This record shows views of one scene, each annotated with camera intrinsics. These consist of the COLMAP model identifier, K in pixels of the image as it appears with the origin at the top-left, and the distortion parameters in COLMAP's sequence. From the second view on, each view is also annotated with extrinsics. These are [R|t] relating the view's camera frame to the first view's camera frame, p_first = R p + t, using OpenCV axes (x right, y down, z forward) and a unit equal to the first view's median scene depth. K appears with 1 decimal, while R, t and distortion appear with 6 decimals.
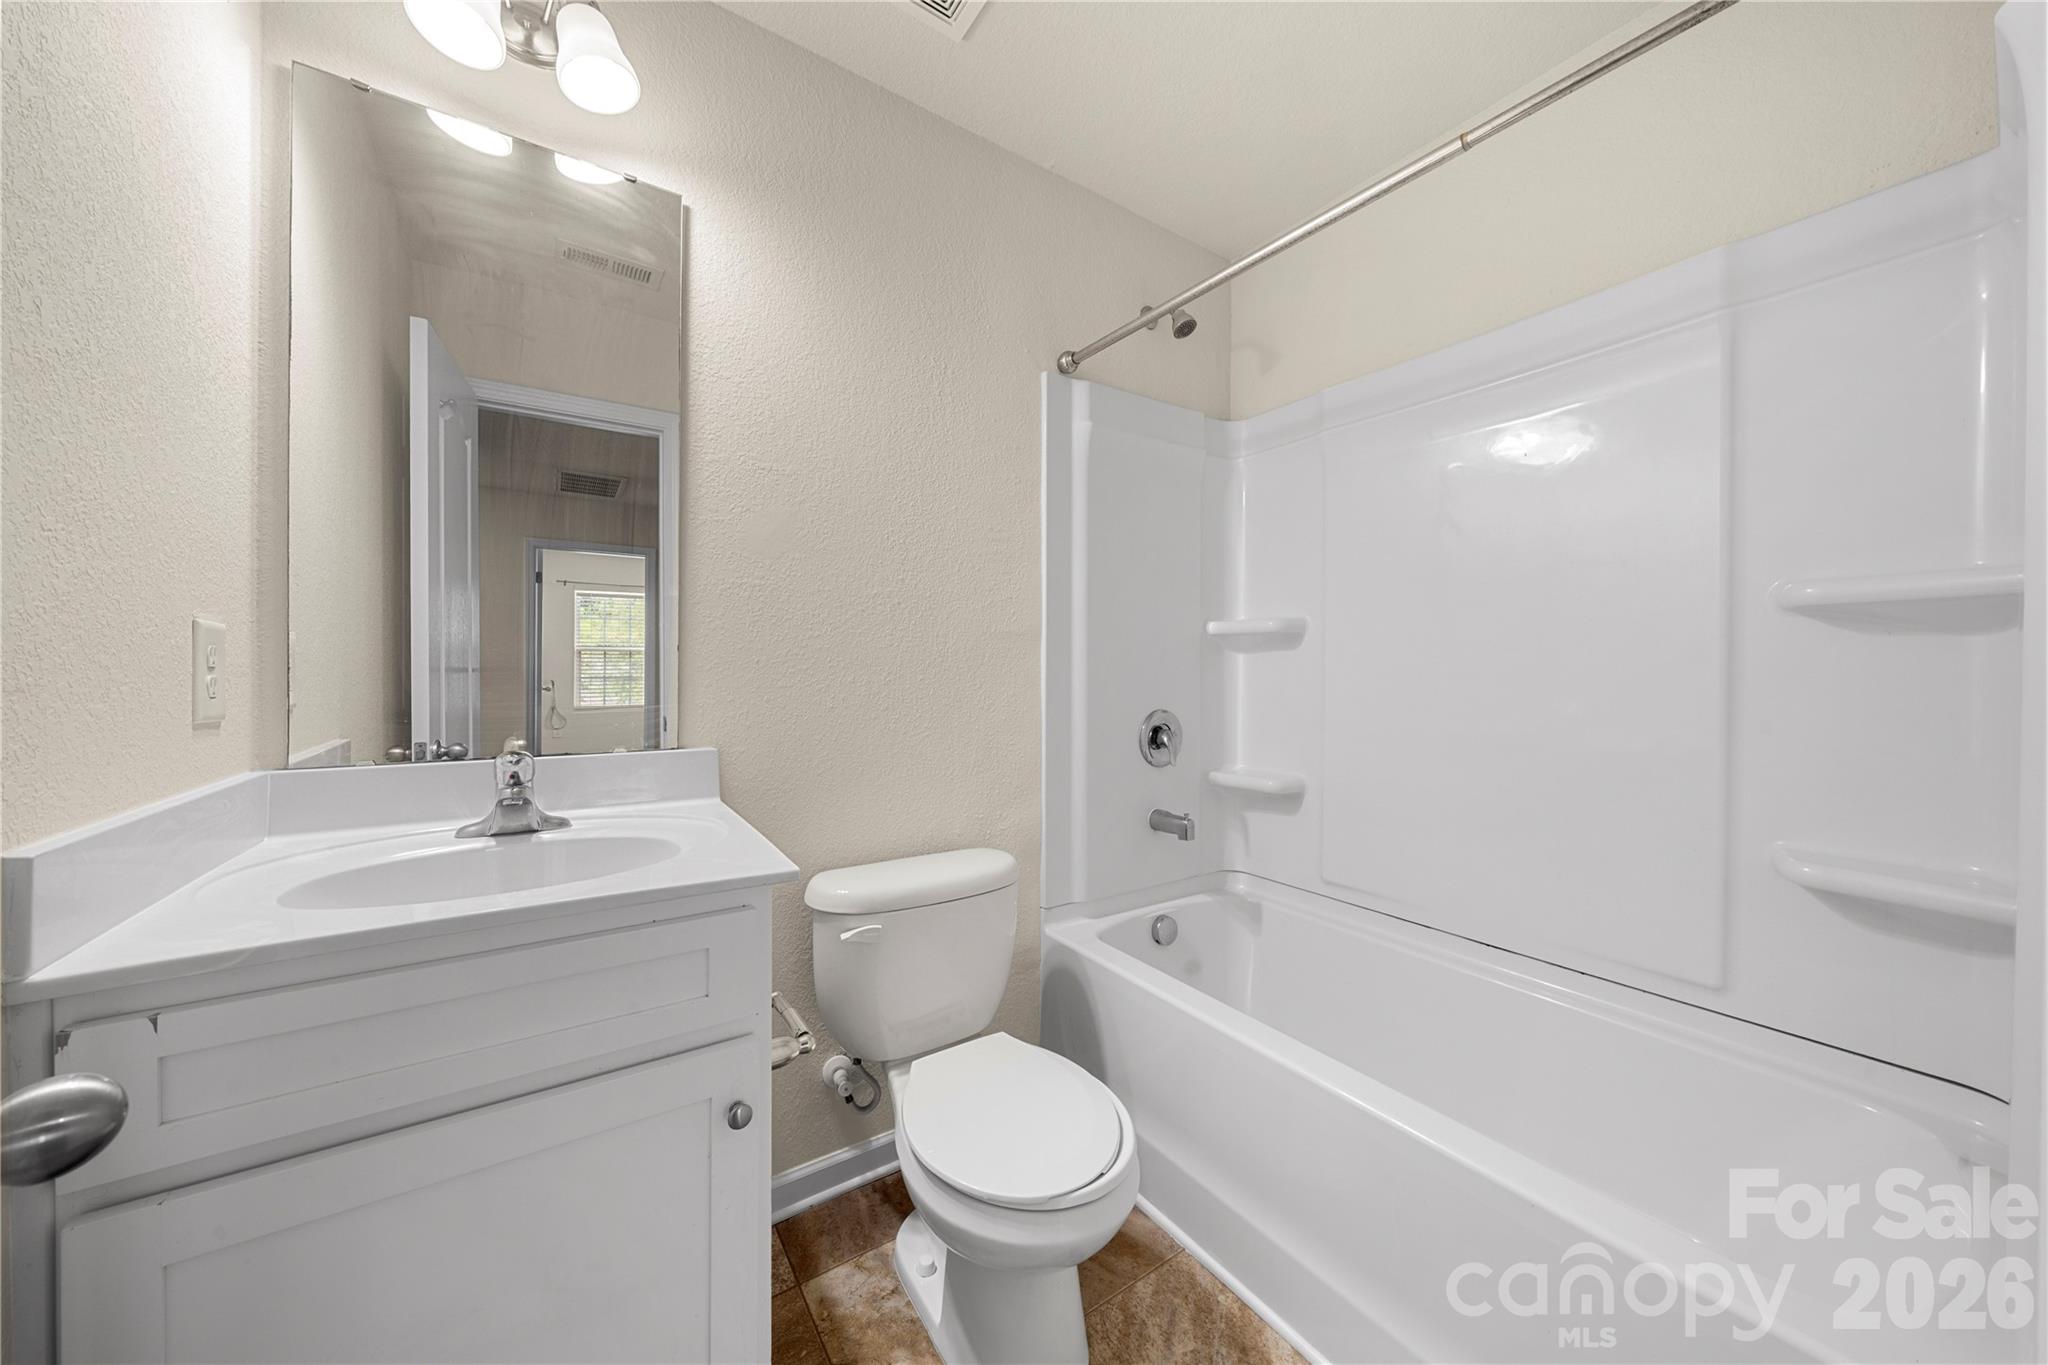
lens RADIAL K [[684.5, 0, 1024.0], [0, 684.5, 682.5], [0, 0, 1]] dist [-0.002544, -0.000047]
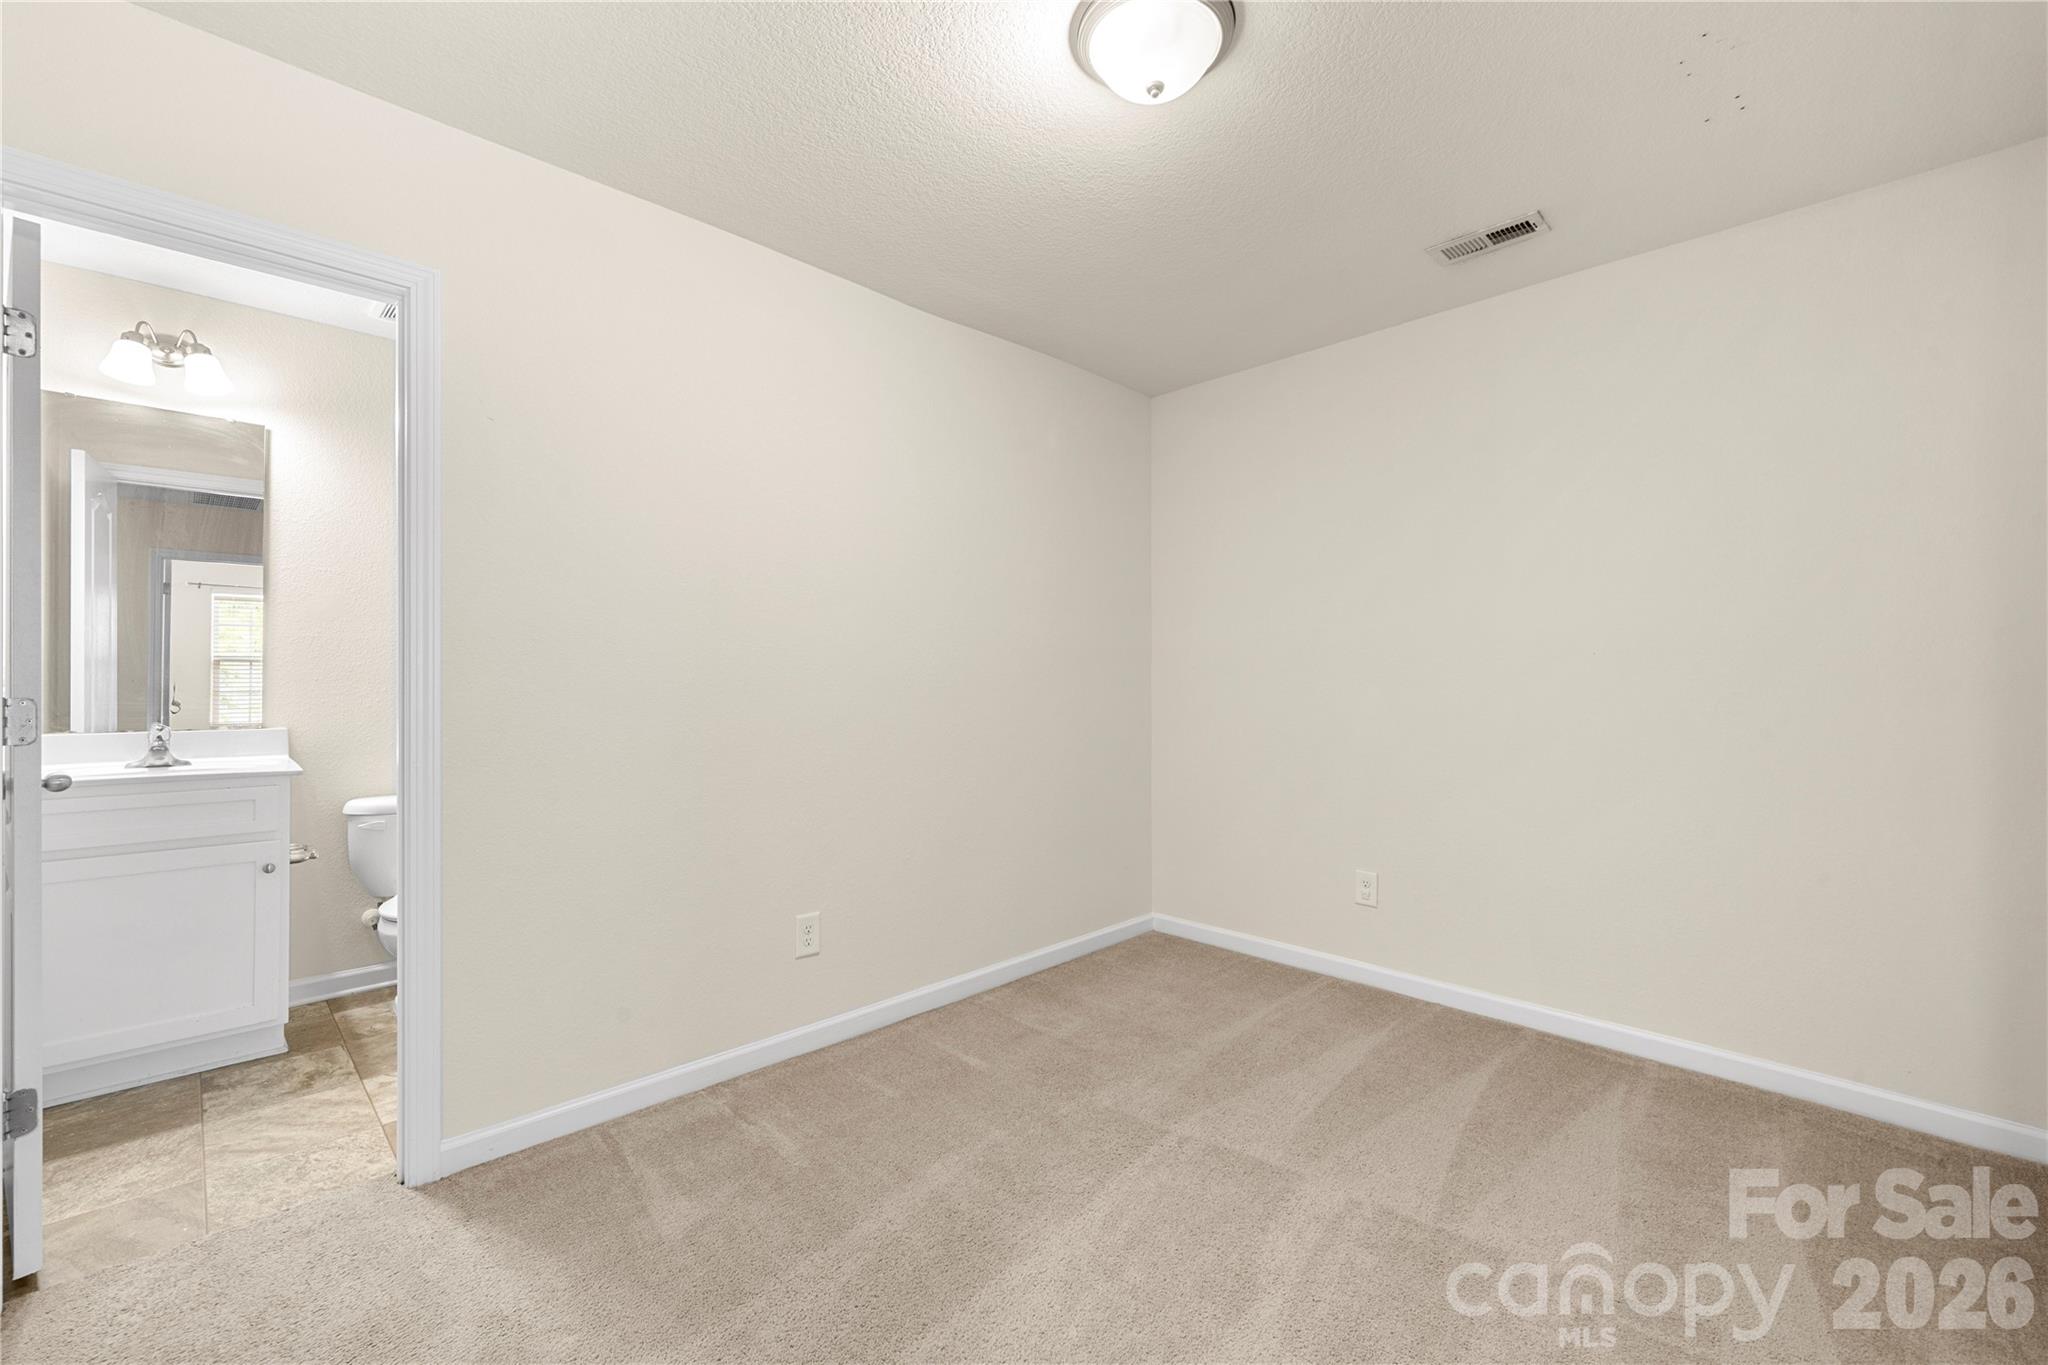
lens RADIAL K [[839.6, 0, 1018.6], [0, 839.6, 685.4], [0, 0, 1]] dist [-0.000779, 0.000928]
pose [[0.984028, -0.002326, 0.177997, 1.143666], [0.004175, 0.999941, -0.010014, 0.015033], [-0.177963, 0.010597, 0.983980, -1.650524]]
